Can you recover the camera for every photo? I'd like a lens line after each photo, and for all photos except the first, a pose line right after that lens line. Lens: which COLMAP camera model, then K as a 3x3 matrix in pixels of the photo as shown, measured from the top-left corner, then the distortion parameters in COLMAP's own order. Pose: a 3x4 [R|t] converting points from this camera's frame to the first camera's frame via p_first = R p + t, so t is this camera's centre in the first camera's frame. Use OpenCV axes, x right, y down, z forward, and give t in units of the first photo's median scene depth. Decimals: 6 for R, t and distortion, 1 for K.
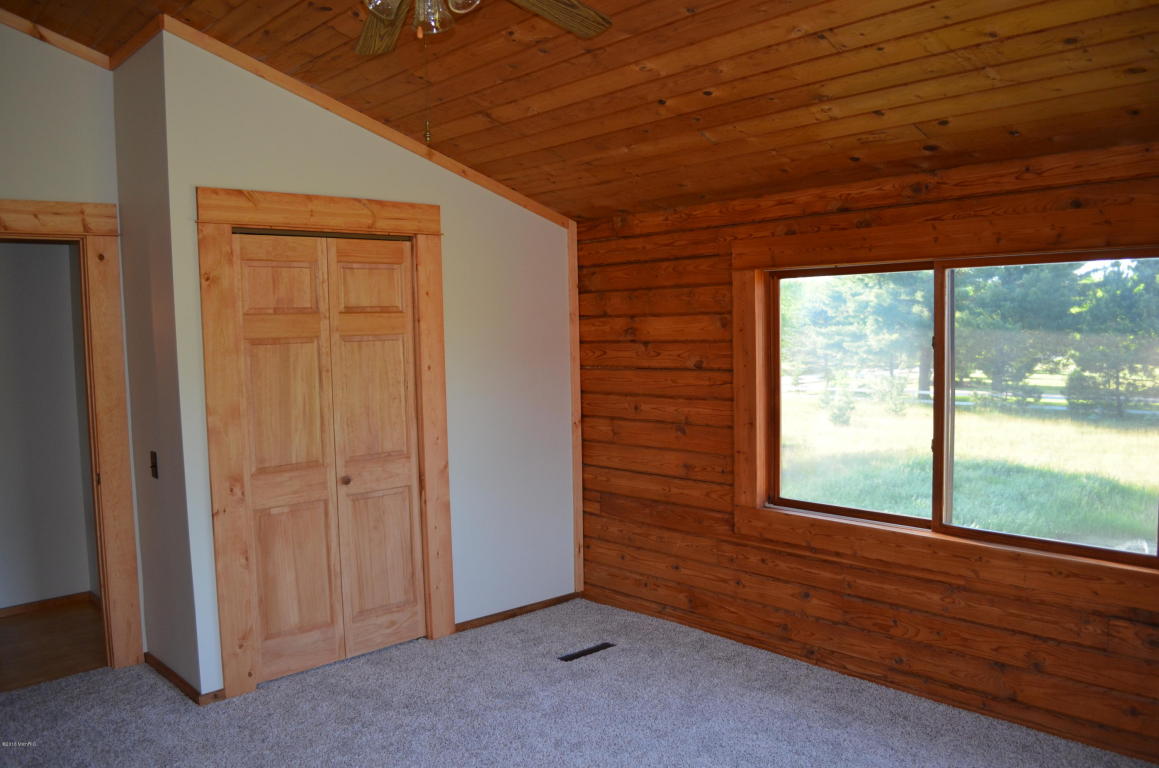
lens RADIAL K [[908.3, 0, 586.2], [0, 908.3, 384.3], [0, 0, 1]] dist [-0.085504, 0.016775]
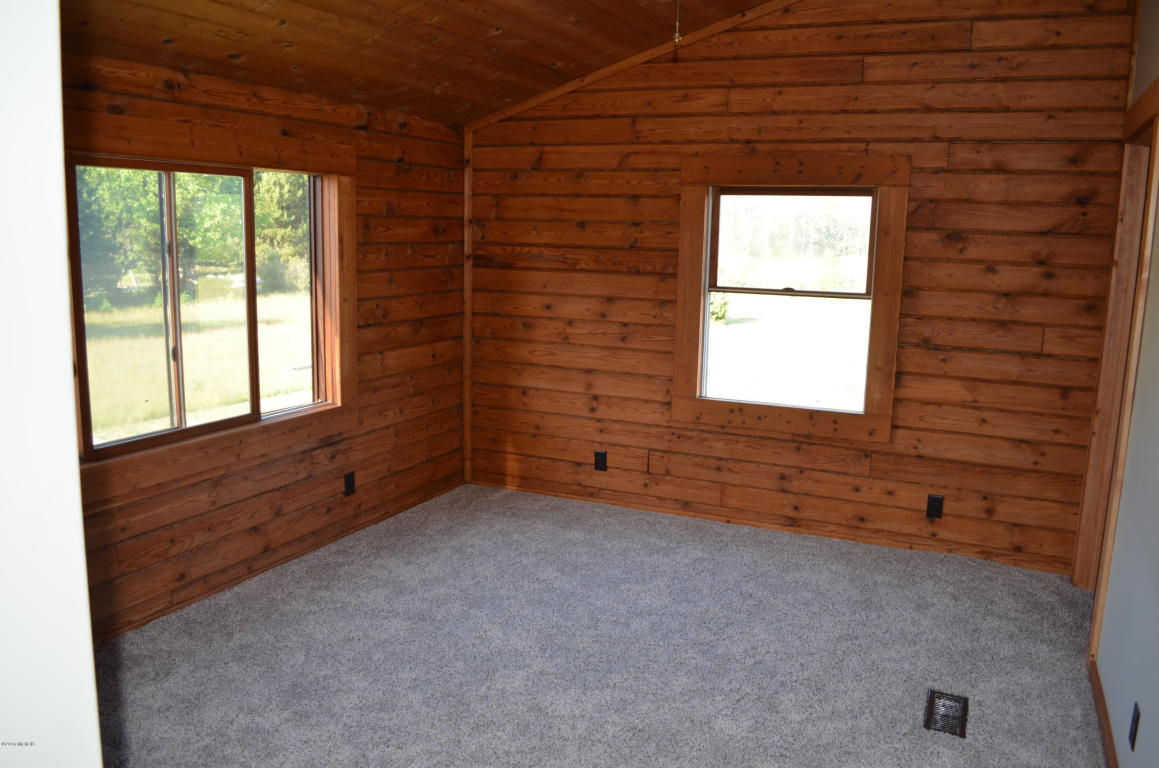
lens RADIAL K [[908.3, 0, 589.6], [0, 908.3, 387.7], [0, 0, 1]] dist [-0.085504, 0.016775]
pose [[-0.386811, -0.142913, 0.911018, -0.626599], [0.047096, 0.983567, 0.174291, -0.038910], [-0.920956, 0.110323, -0.373724, 0.861020]]
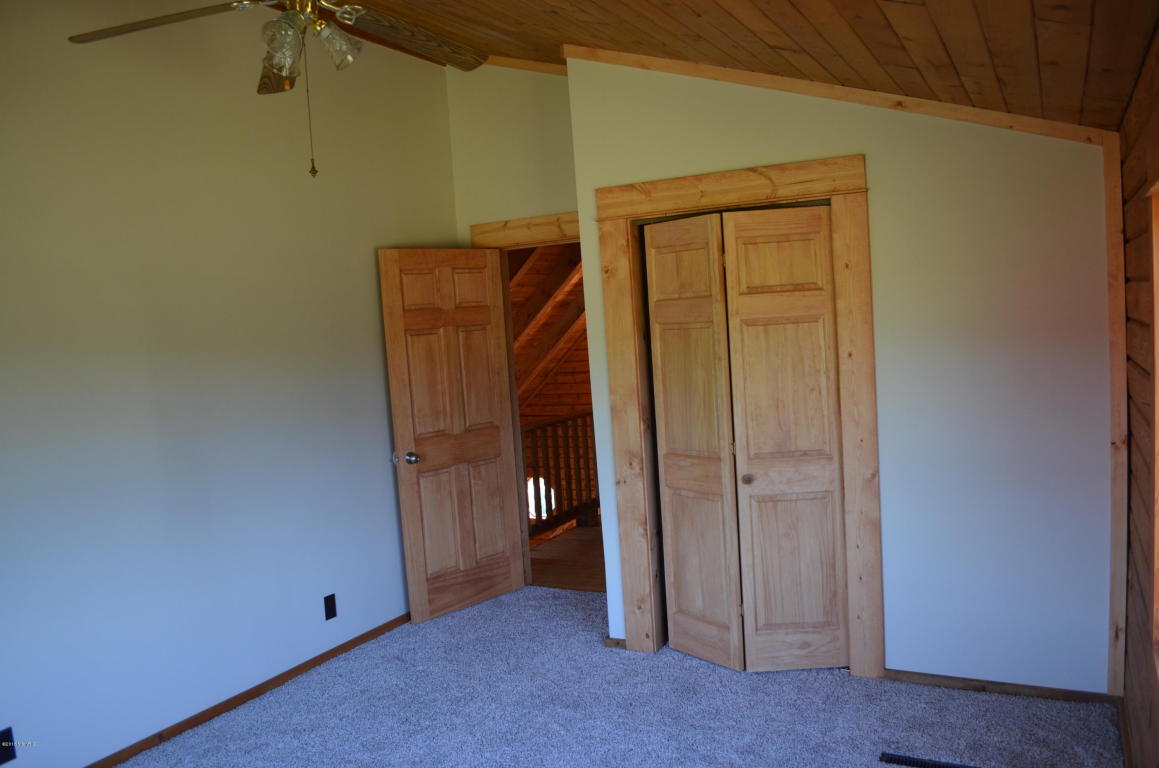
lens RADIAL K [[908.3, 0, 581.9], [0, 908.3, 389.1], [0, 0, 1]] dist [-0.085504, 0.016775]
pose [[0.328804, 0.077532, -0.941210, 0.559213], [-0.005776, 0.996771, 0.080091, -0.055338], [0.944380, -0.020898, 0.328190, 0.530371]]
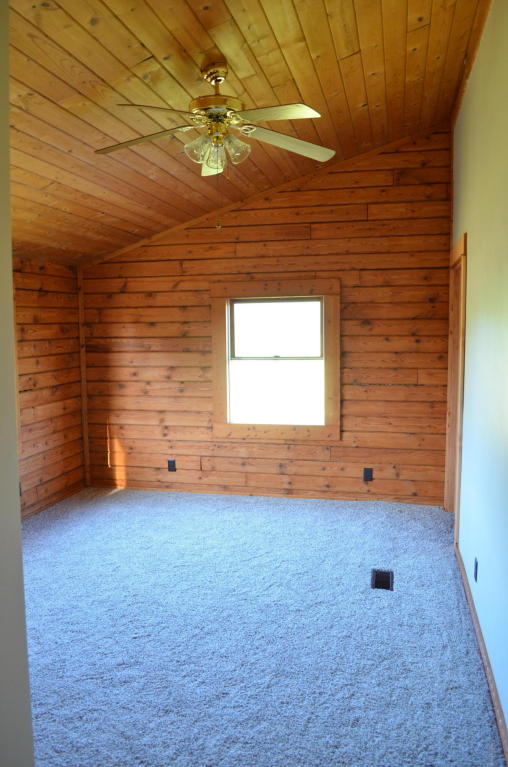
lens RADIAL K [[601.1, 0, 252.7], [0, 601.1, 383.5], [0, 0, 1]] dist [-0.085504, 0.016775]
pose [[-0.553615, -0.050212, 0.831257, -0.730955], [0.081174, 0.990174, 0.113873, -0.045700], [-0.828807, 0.130518, -0.544099, 0.954531]]
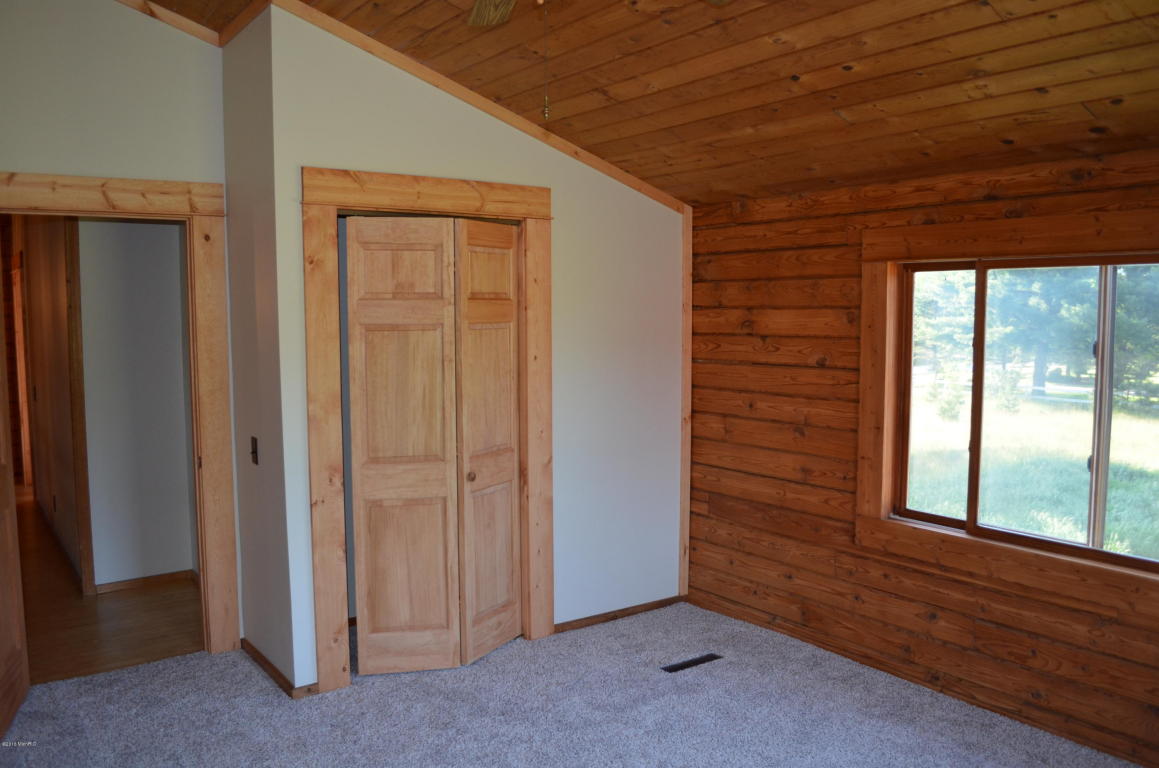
lens RADIAL K [[908.3, 0, 583.1], [0, 908.3, 380.6], [0, 0, 1]] dist [-0.085504, 0.016775]
pose [[0.993432, 0.028931, -0.110704, -0.017409], [-0.027331, 0.999499, 0.015948, -0.011743], [0.111110, -0.012818, 0.993725, 0.055173]]
